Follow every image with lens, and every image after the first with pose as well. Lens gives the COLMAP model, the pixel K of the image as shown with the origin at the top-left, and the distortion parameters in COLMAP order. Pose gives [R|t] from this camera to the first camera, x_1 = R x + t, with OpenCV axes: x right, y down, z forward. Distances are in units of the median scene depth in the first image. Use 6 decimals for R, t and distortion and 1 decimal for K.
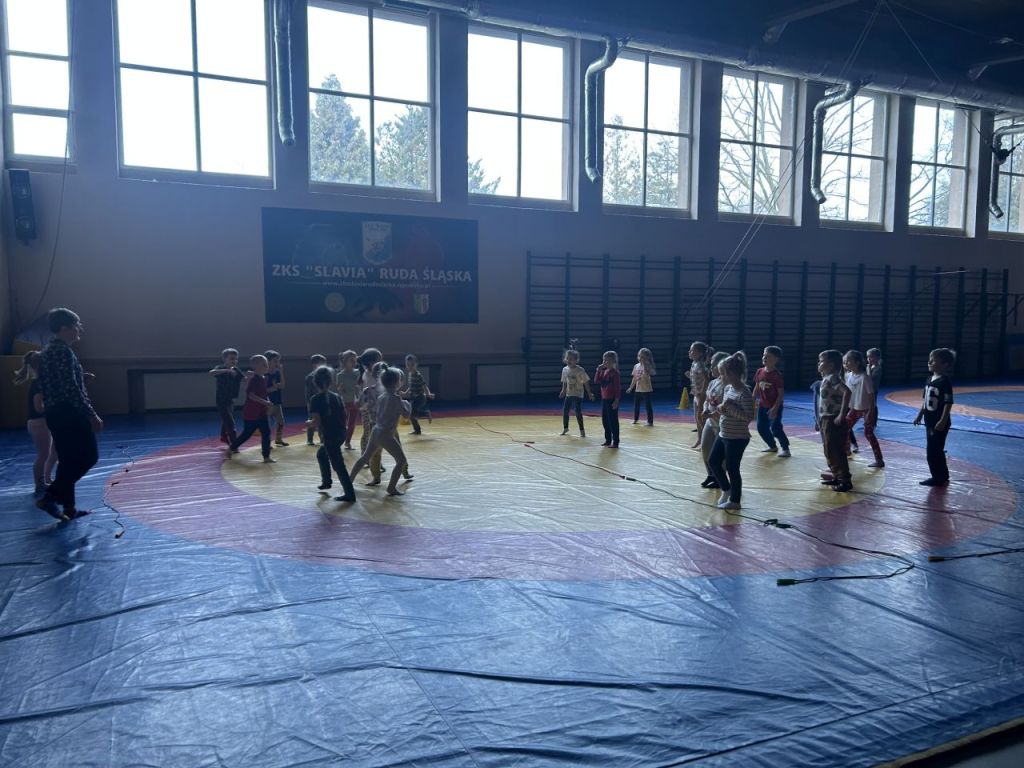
lens RADIAL K [[639.8, 0, 487.1], [0, 639.8, 380.1], [0, 0, 1]] dist [0.019024, -0.001537]
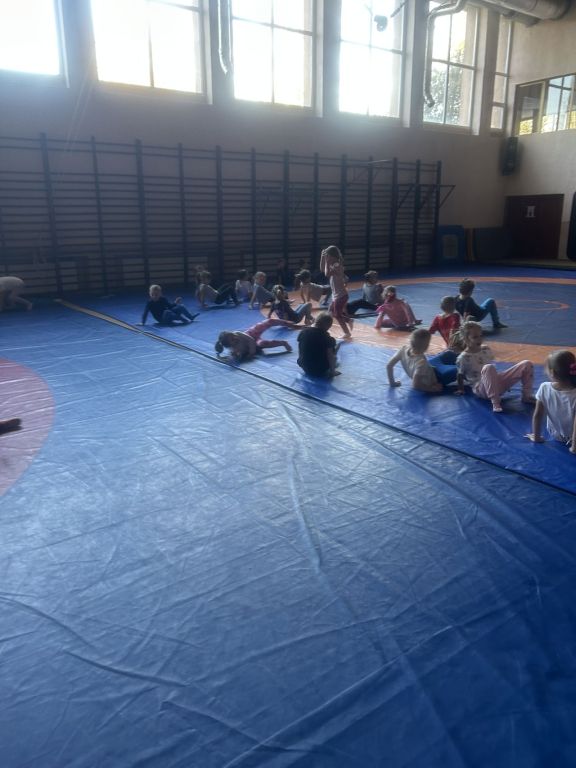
lens RADIAL K [[582.0, 0, 284.7], [0, 582.0, 373.5], [0, 0, 1]] dist [0.044392, -0.043276]
pose [[0.966669, -0.069678, 0.246366, 0.307700], [0.025519, 0.983685, 0.178081, -0.008957], [-0.254755, -0.165858, 0.952676, 0.109282]]
